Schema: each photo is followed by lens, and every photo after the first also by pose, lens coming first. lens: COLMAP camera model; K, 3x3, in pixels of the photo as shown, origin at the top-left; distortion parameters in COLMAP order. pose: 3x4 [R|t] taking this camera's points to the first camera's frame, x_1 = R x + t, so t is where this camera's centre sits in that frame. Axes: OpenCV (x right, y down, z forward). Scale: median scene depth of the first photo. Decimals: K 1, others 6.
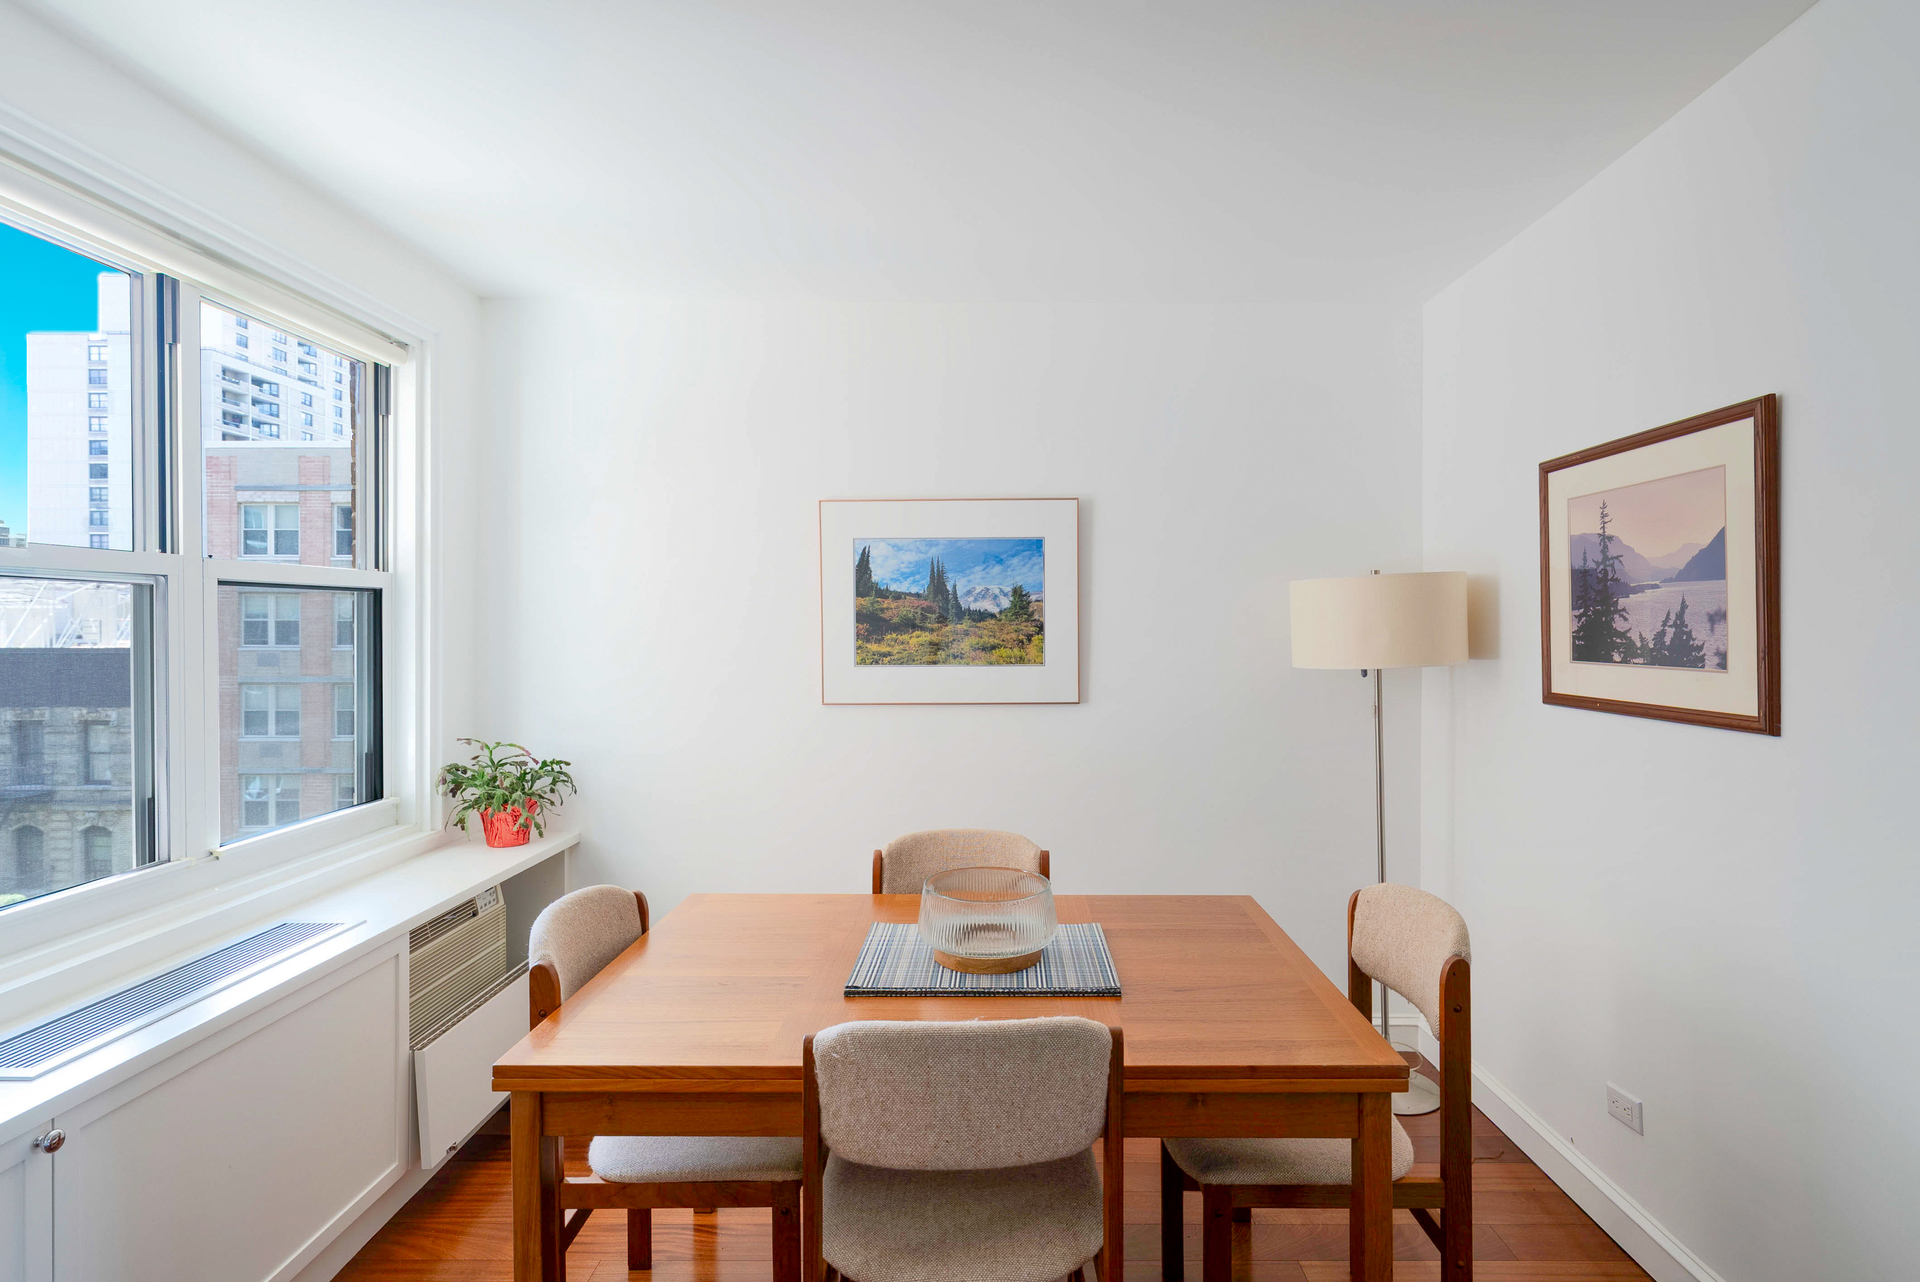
lens RADIAL K [[969.0, 0, 965.4], [0, 969.0, 620.3], [0, 0, 1]] dist [0.023348, 0.000080]
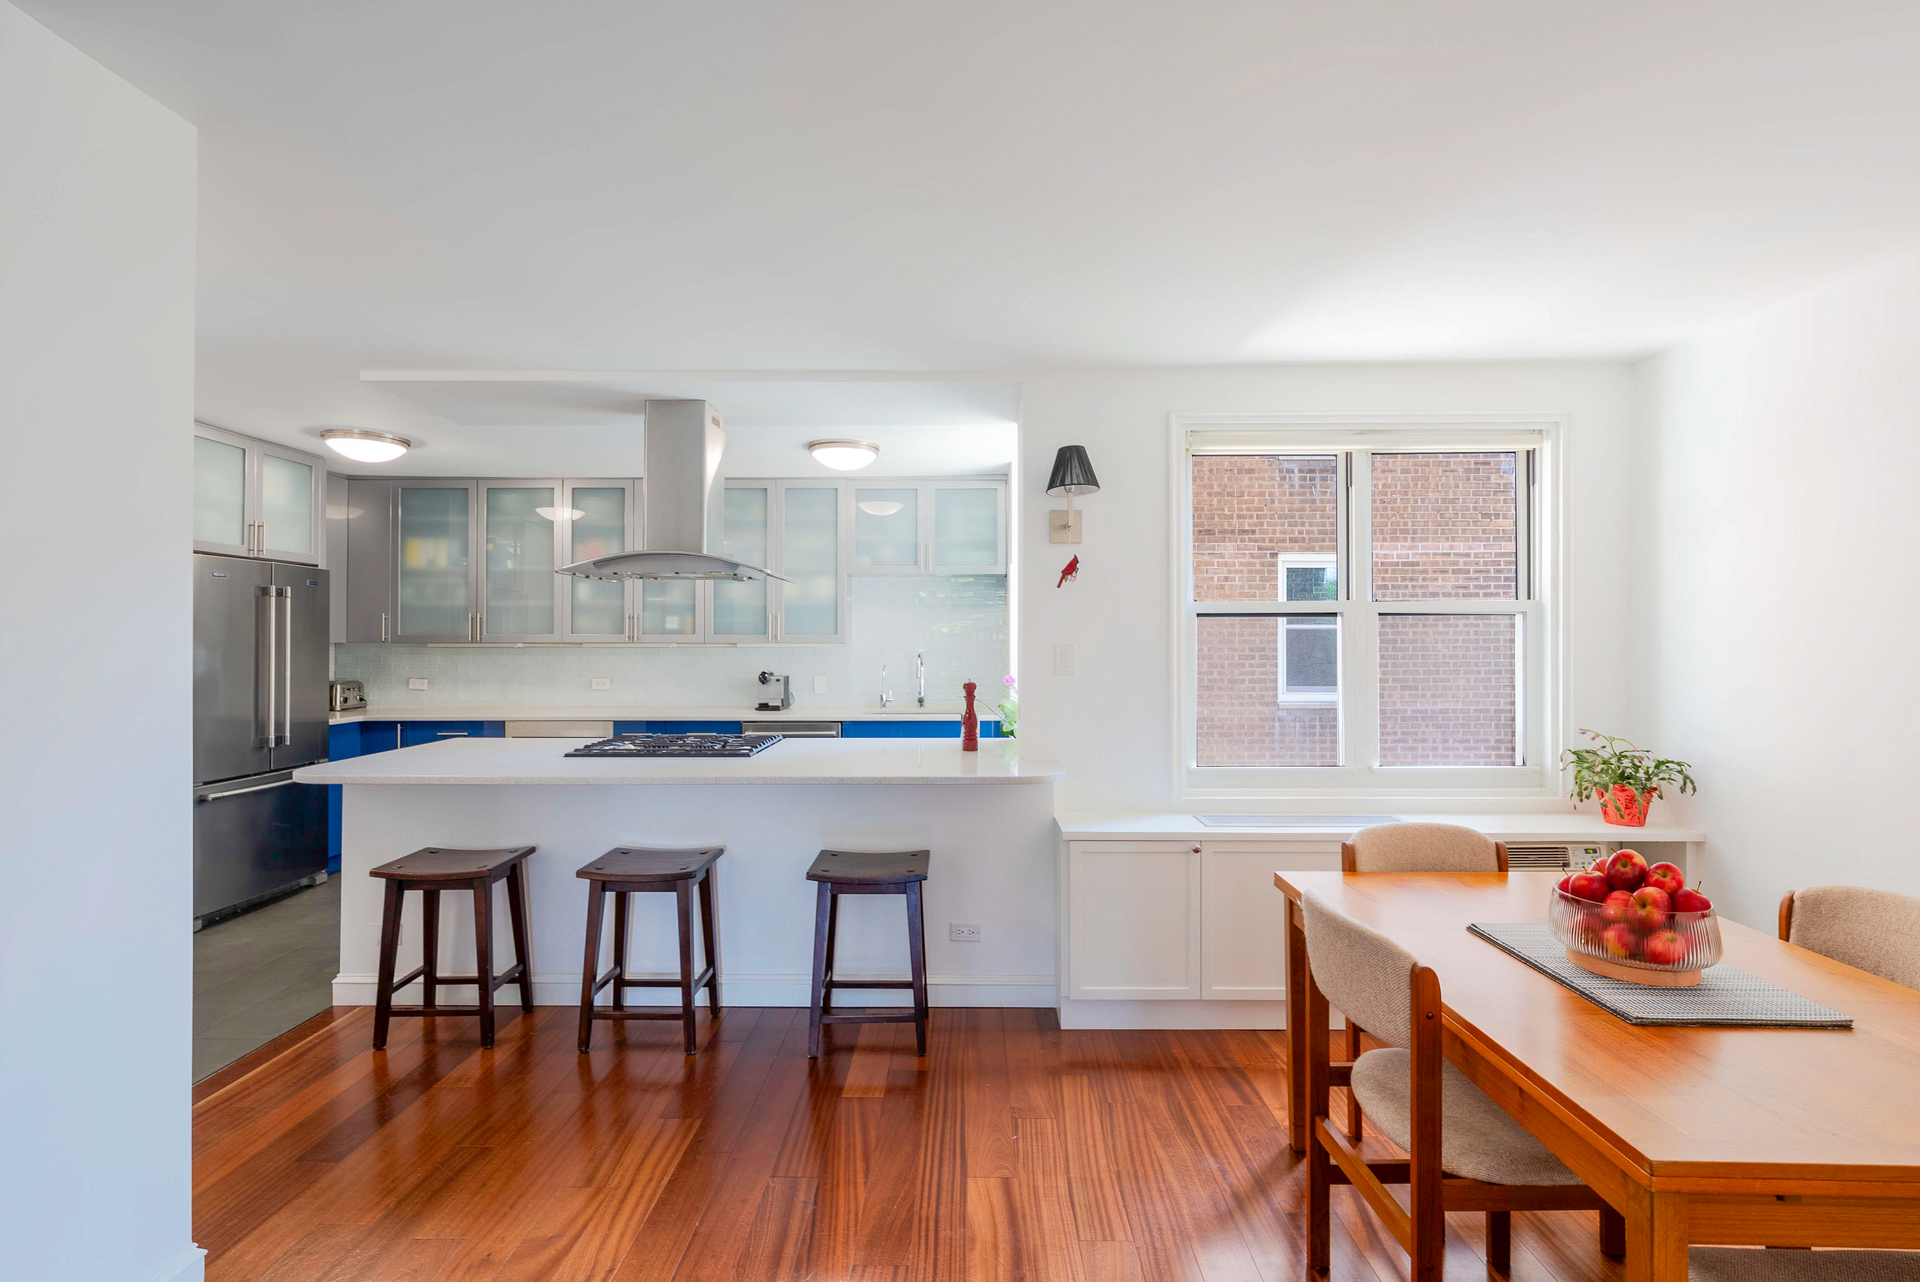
lens RADIAL K [[823.5, 0, 960.0], [0, 823.5, 641.0], [0, 0, 1]] dist [-0.000216, -0.000060]
pose [[0.020132, 0.003099, -0.999793, 0.502474], [0.008470, 0.999959, 0.003270, -0.002461], [0.999761, -0.008535, 0.020105, 0.166164]]
